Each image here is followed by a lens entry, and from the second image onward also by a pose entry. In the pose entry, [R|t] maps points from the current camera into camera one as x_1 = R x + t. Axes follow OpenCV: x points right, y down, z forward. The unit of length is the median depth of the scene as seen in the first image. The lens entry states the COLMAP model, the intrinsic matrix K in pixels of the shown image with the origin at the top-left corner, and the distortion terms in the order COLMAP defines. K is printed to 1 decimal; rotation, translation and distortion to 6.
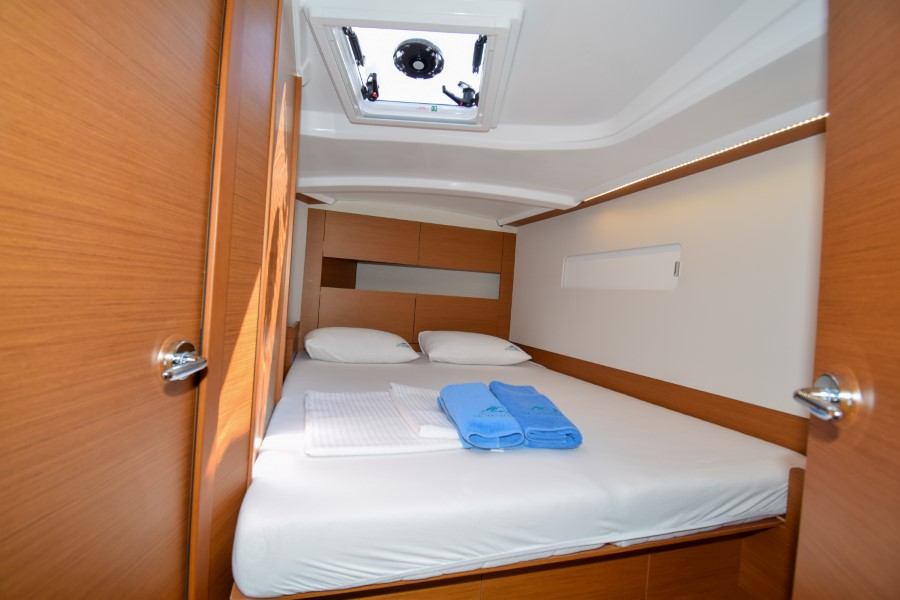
lens RADIAL K [[398.3, 0, 441.1], [0, 398.3, 297.5], [0, 0, 1]] dist [0.013585, -0.021716]
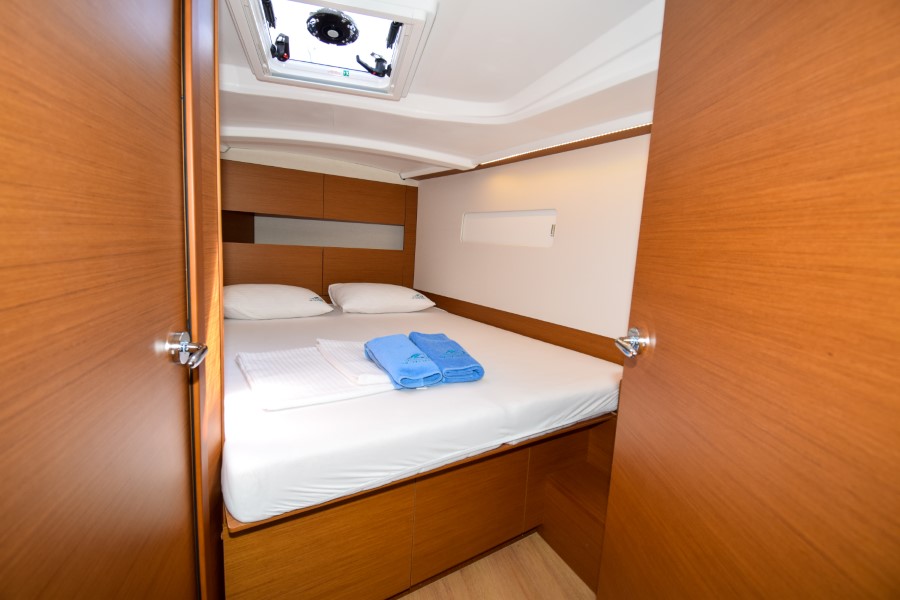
lens RADIAL K [[398.3, 0, 440.4], [0, 398.3, 296.1], [0, 0, 1]] dist [0.013585, -0.021716]
pose [[0.964989, -0.048251, 0.257814, -0.109630], [0.009586, 0.988765, 0.149169, -0.089026], [-0.262115, -0.141475, 0.954610, -0.170334]]
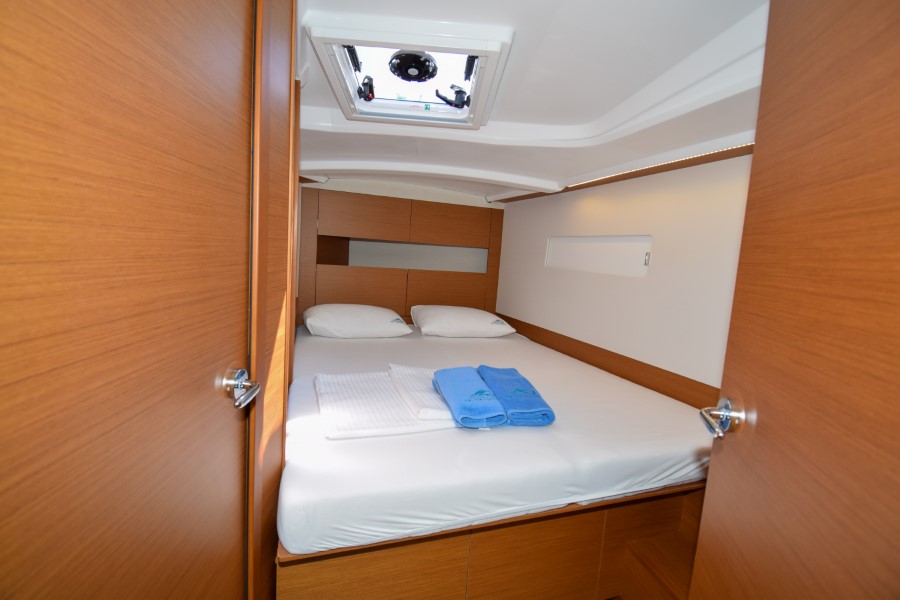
lens RADIAL K [[398.3, 0, 442.3], [0, 398.3, 295.0], [0, 0, 1]] dist [0.013585, -0.021716]
pose [[0.999404, -0.005006, 0.034164, -0.023373], [0.001348, 0.994335, 0.106279, -0.138637], [-0.034503, -0.106169, 0.993749, -0.136027]]
